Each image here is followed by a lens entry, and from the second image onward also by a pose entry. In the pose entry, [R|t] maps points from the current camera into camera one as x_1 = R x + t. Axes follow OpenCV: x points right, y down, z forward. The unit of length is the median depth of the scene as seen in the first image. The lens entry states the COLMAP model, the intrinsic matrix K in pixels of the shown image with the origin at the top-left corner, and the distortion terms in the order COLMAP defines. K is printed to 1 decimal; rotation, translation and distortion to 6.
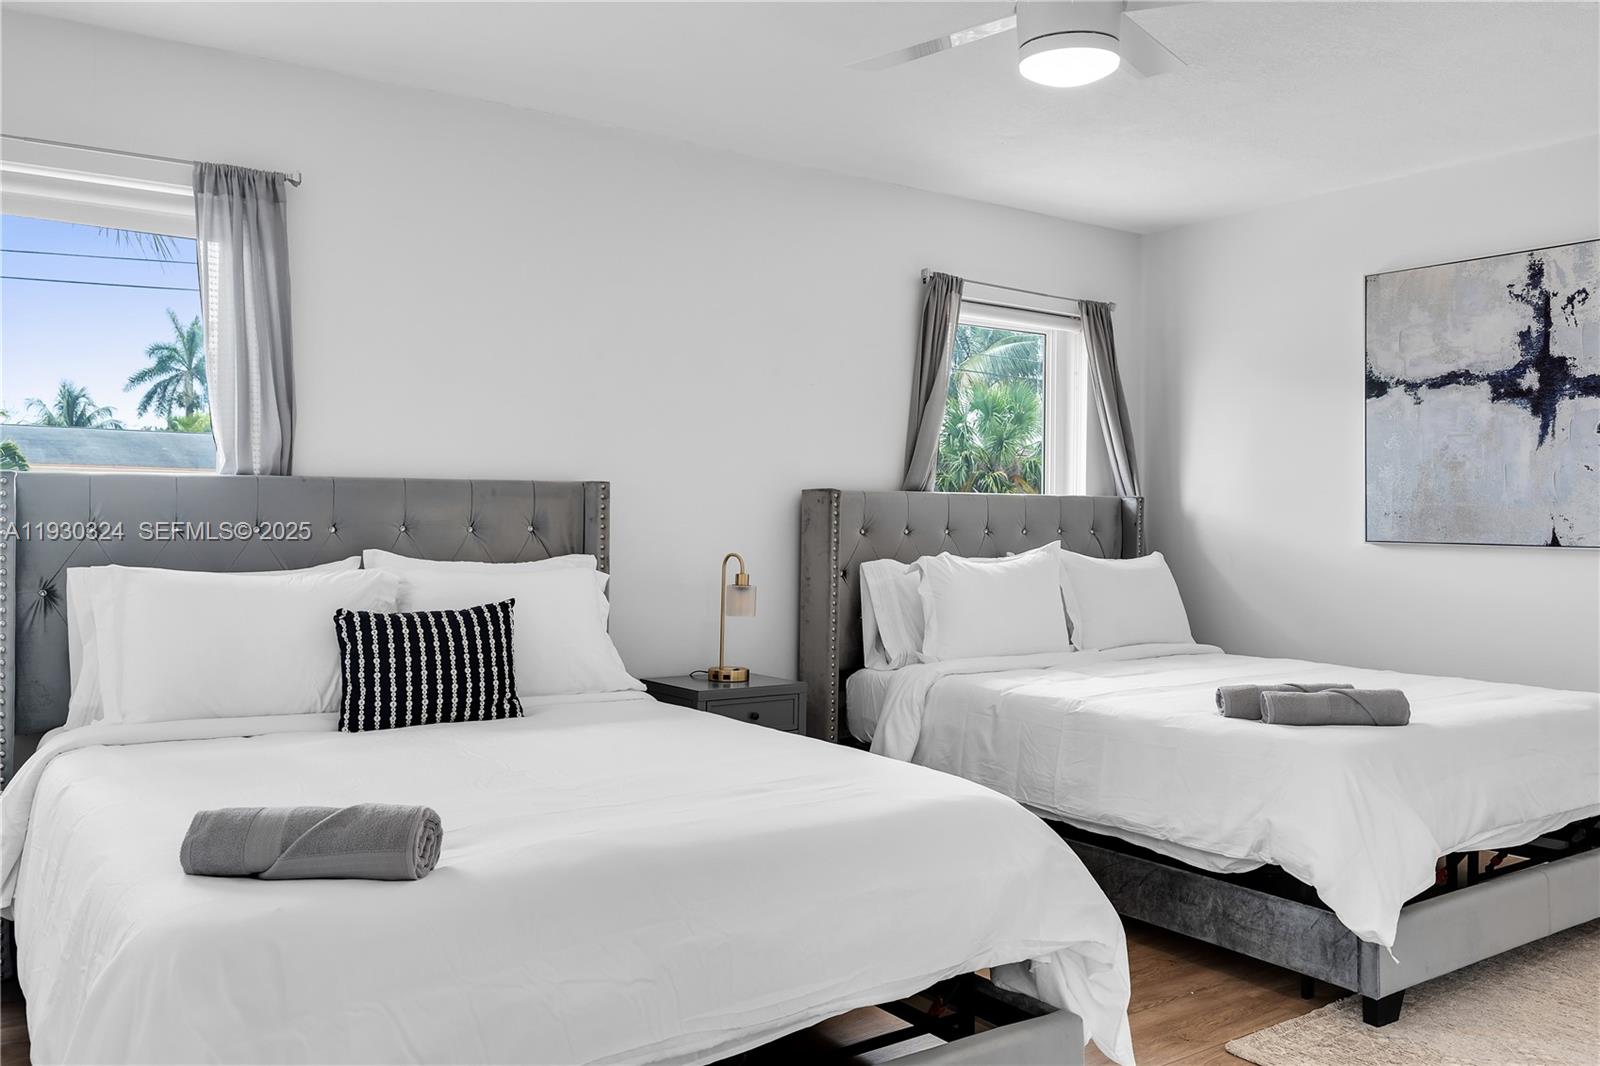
lens RADIAL K [[1256.3, 0, 799.2], [0, 1256.3, 510.7], [0, 0, 1]] dist [0.004234, -0.004478]
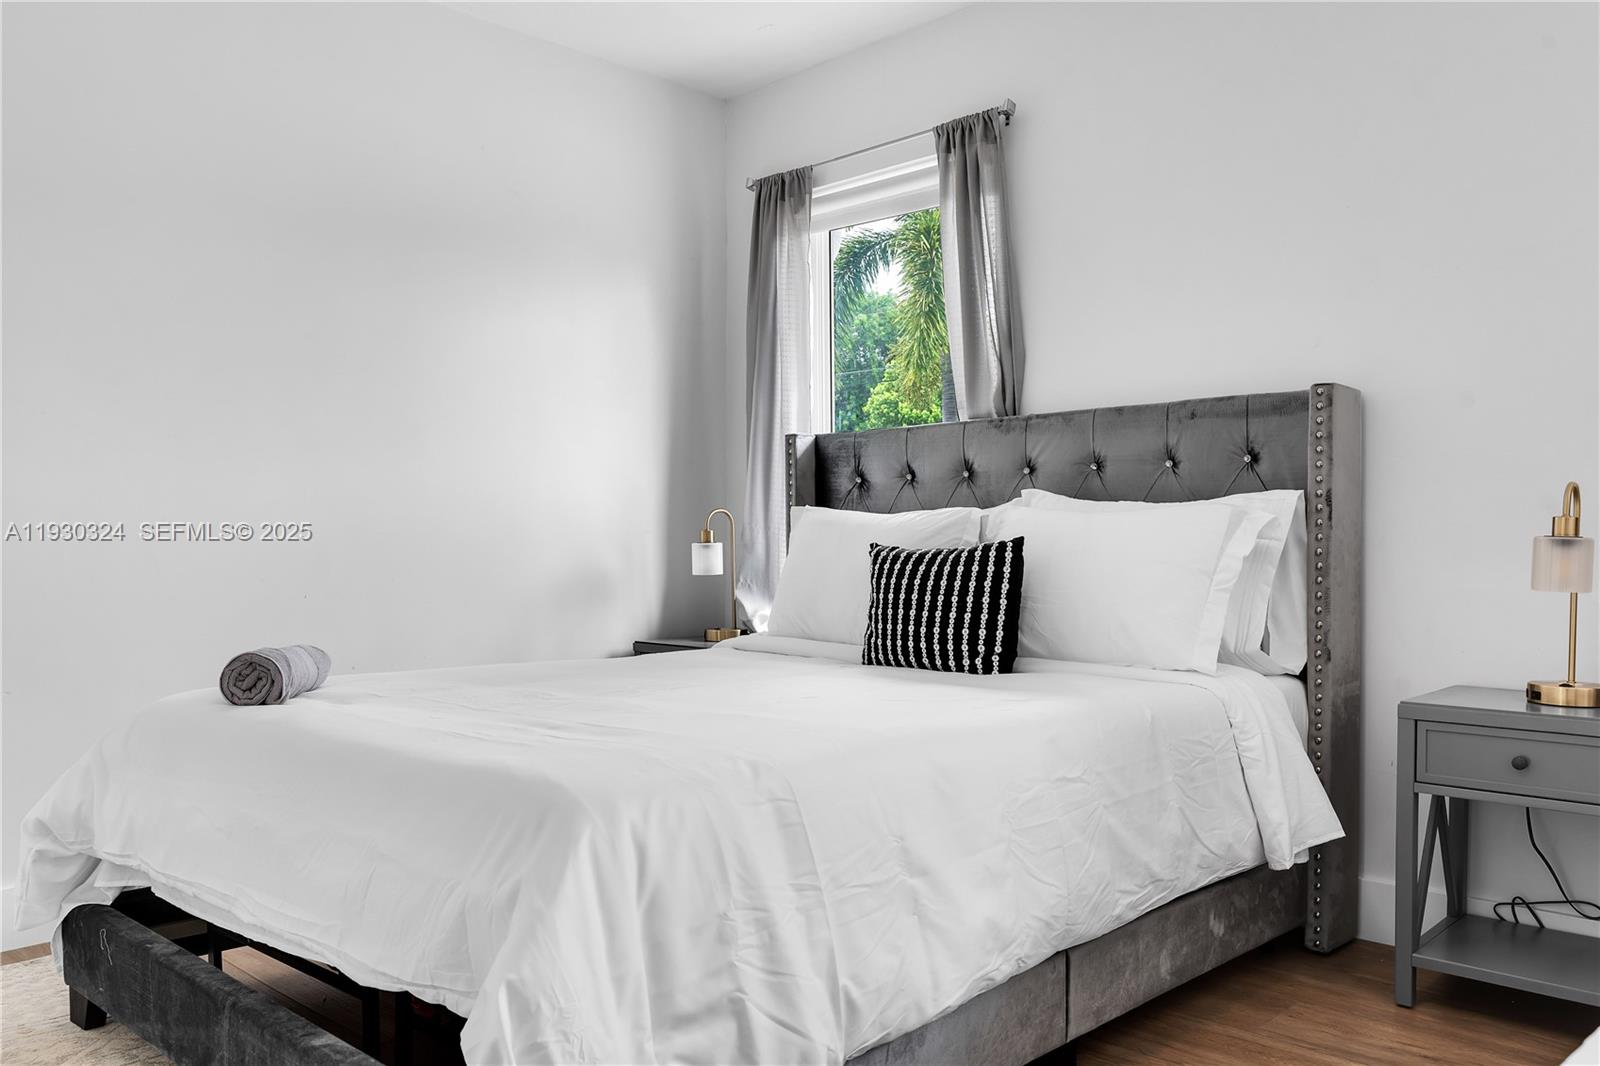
lens RADIAL K [[1263.8, 0, 798.9], [0, 1263.8, 549.2], [0, 0, 1]] dist [0.008115, -0.007571]
pose [[0.203127, 0.001547, -0.979151, 0.489961], [0.014243, 0.999888, 0.004535, 0.063462], [0.979049, -0.014867, 0.203083, 0.601790]]
